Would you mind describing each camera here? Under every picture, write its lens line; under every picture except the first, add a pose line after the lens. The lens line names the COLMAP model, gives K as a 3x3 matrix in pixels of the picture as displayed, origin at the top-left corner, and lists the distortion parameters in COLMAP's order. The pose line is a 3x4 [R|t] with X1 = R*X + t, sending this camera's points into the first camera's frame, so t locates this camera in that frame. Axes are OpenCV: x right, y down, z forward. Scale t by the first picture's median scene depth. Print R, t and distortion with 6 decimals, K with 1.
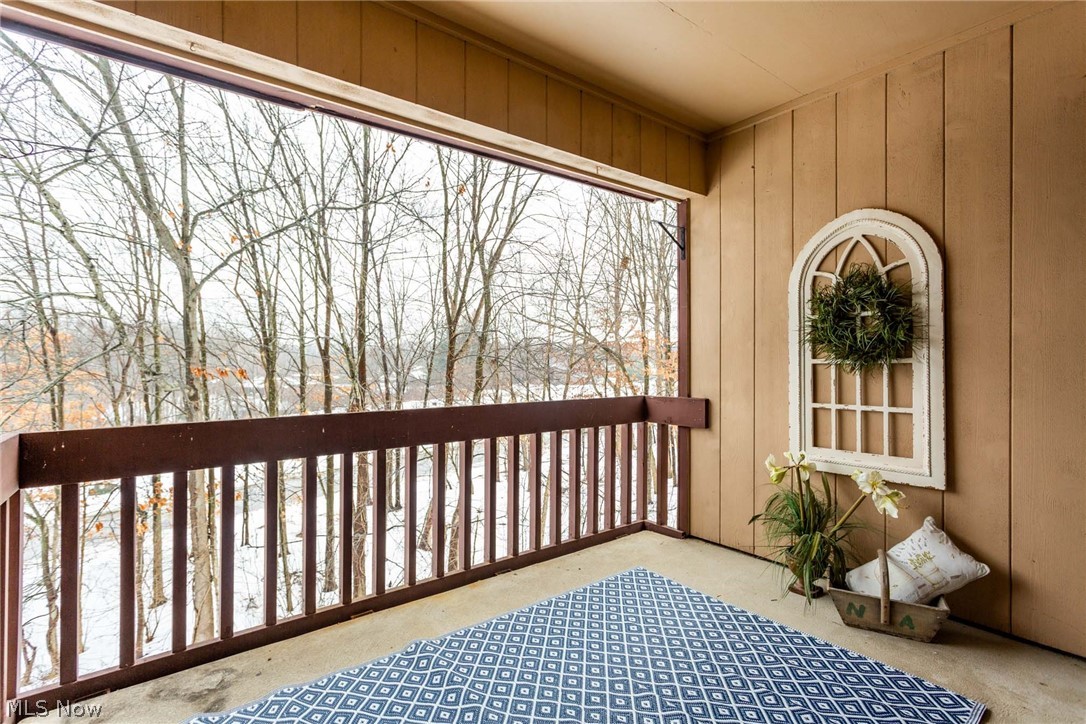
lens RADIAL K [[525.5, 0, 543.4], [0, 525.5, 358.3], [0, 0, 1]] dist [0.001137, 0.000145]
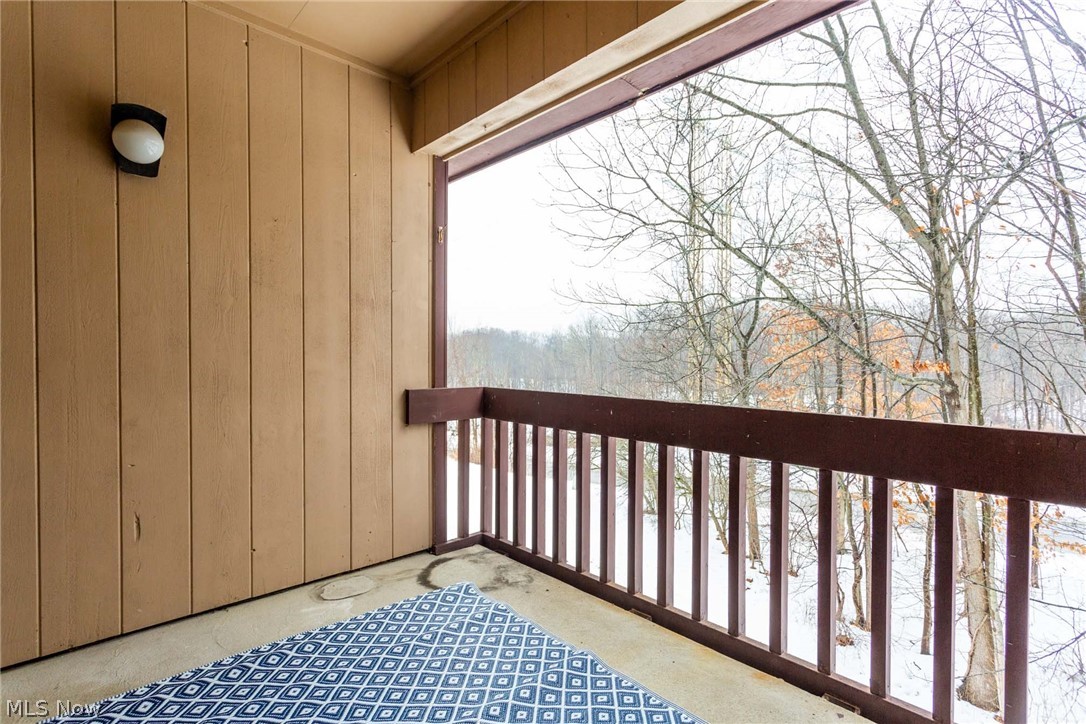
lens RADIAL K [[515.1, 0, 539.1], [0, 515.1, 356.6], [0, 0, 1]] dist [-0.001281, -0.000365]
pose [[0.070232, -0.006182, -0.997512, 0.677499], [0.006901, 0.999960, -0.005711, 0.044527], [0.997507, -0.006483, 0.070272, 0.926877]]
